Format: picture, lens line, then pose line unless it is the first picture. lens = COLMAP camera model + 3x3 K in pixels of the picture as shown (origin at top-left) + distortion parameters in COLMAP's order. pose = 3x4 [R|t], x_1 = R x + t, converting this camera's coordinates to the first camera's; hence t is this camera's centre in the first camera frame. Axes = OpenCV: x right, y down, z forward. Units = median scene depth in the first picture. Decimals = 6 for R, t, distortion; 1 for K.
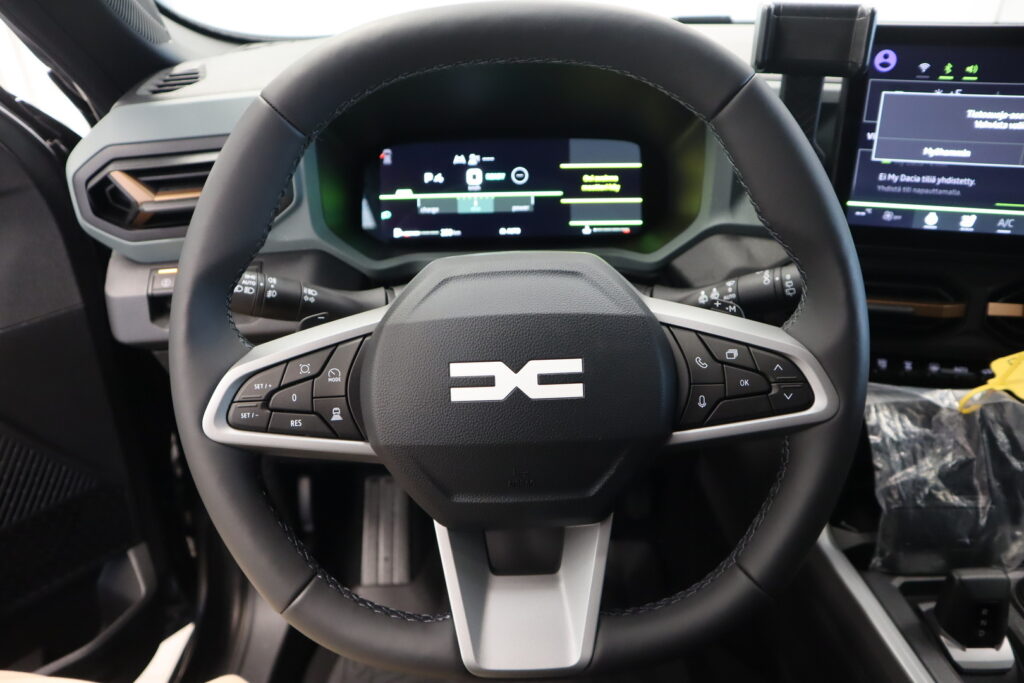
lens RADIAL K [[722.6, 0, 512.0], [0, 722.6, 341.5], [0, 0, 1]] dist [-0.125729, 0.087051]
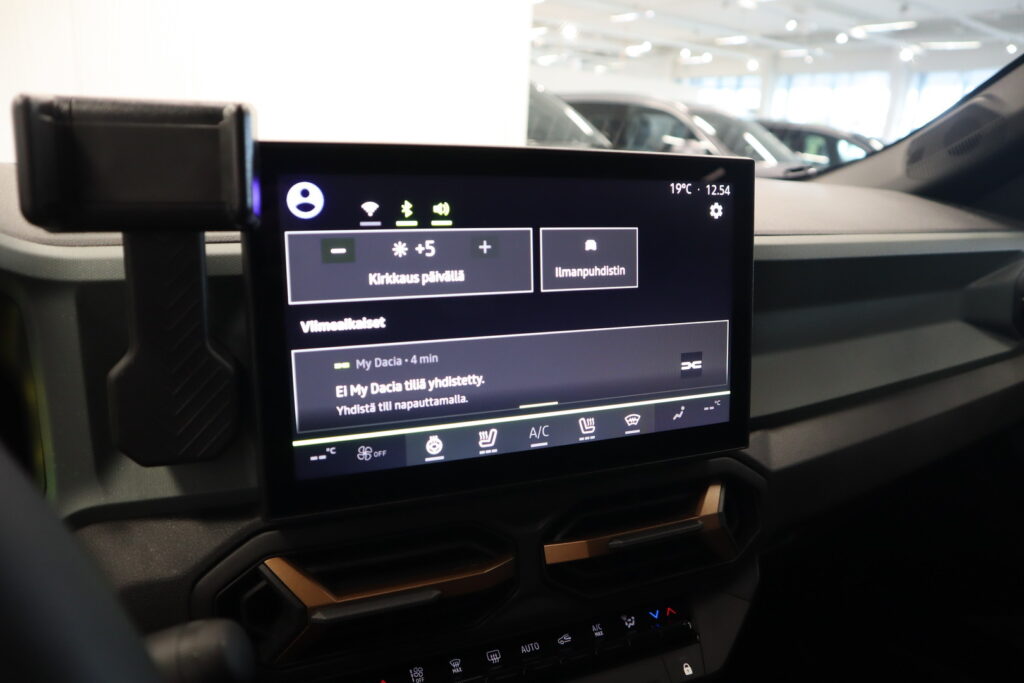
lens RADIAL K [[722.6, 0, 512.0], [0, 722.6, 341.5], [0, 0, 1]] dist [-0.125729, 0.087051]
pose [[0.837109, -0.104250, 0.537010, 0.338192], [0.213747, 0.965967, -0.145673, -0.160720], [-0.503547, 0.236729, 0.830903, 0.430509]]
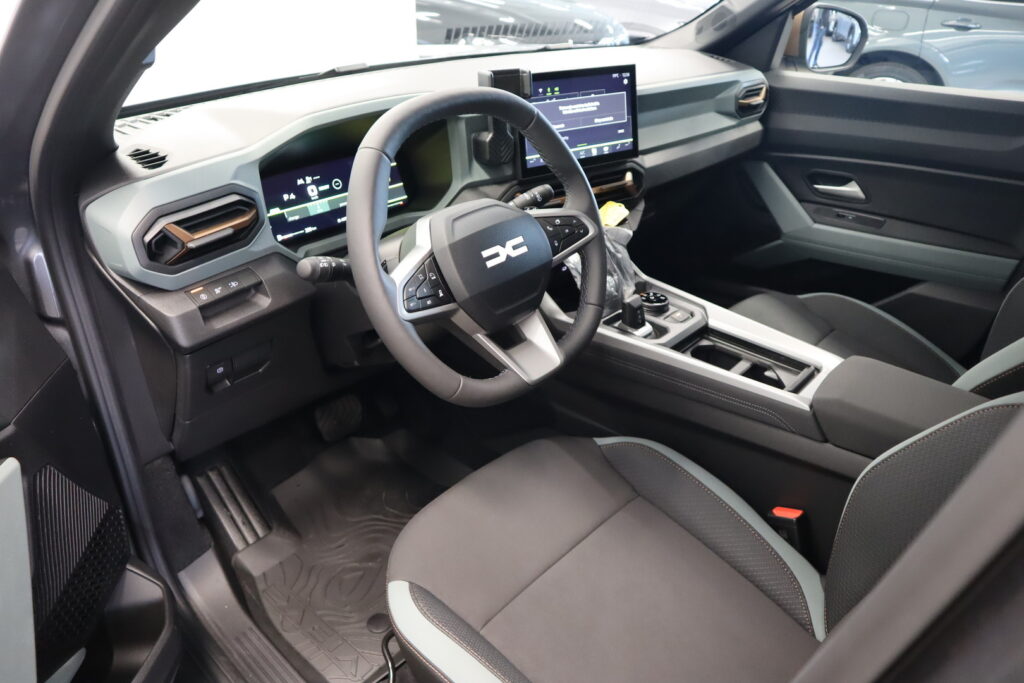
lens RADIAL K [[722.6, 0, 512.0], [0, 722.6, 341.5], [0, 0, 1]] dist [-0.125729, 0.087051]
pose [[0.689756, -0.332392, 0.643236, -1.124984], [0.331321, 0.934824, 0.127787, 0.025752], [-0.643788, 0.124976, 0.754929, -0.515492]]
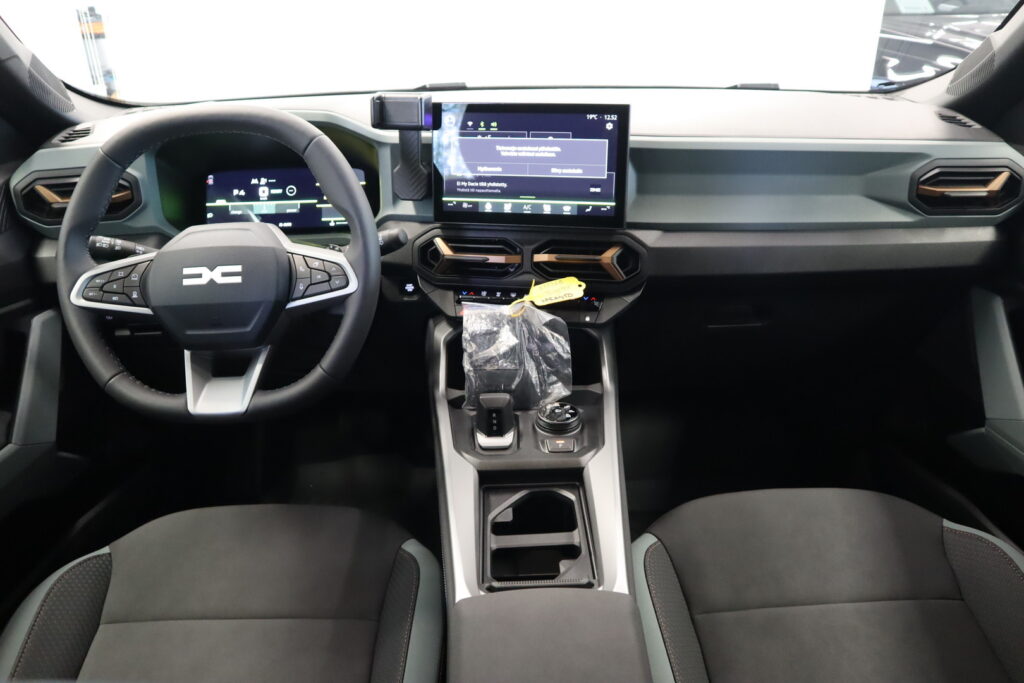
lens RADIAL K [[780.3, 0, 512.0], [0, 780.3, 341.5], [0, 0, 1]] dist [-0.075079, 0.002349]
pose [[0.999893, -0.007998, 0.012230, 0.648856], [0.008737, 0.998061, -0.061632, 0.297514], [-0.011713, 0.061732, 0.998024, -0.981792]]
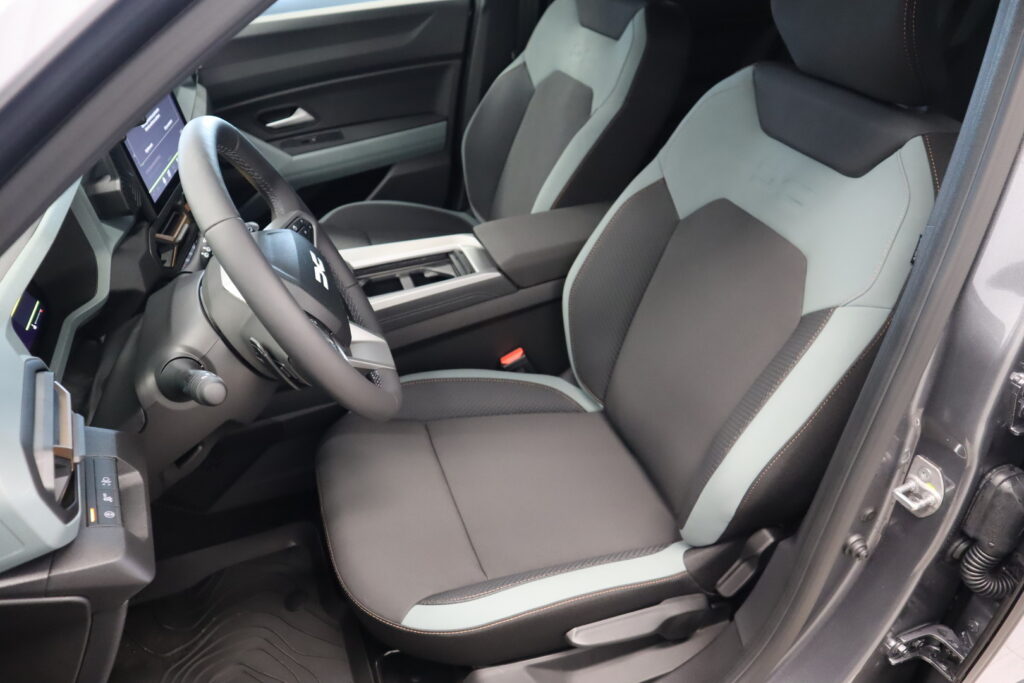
lens RADIAL K [[722.6, 0, 512.0], [0, 722.6, 341.5], [0, 0, 1]] dist [-0.125729, 0.087051]
pose [[-0.327877, -0.525228, 0.785259, -1.473799], [0.474122, 0.627467, 0.617652, -0.645836], [-0.817132, 0.574823, 0.043290, 0.404024]]
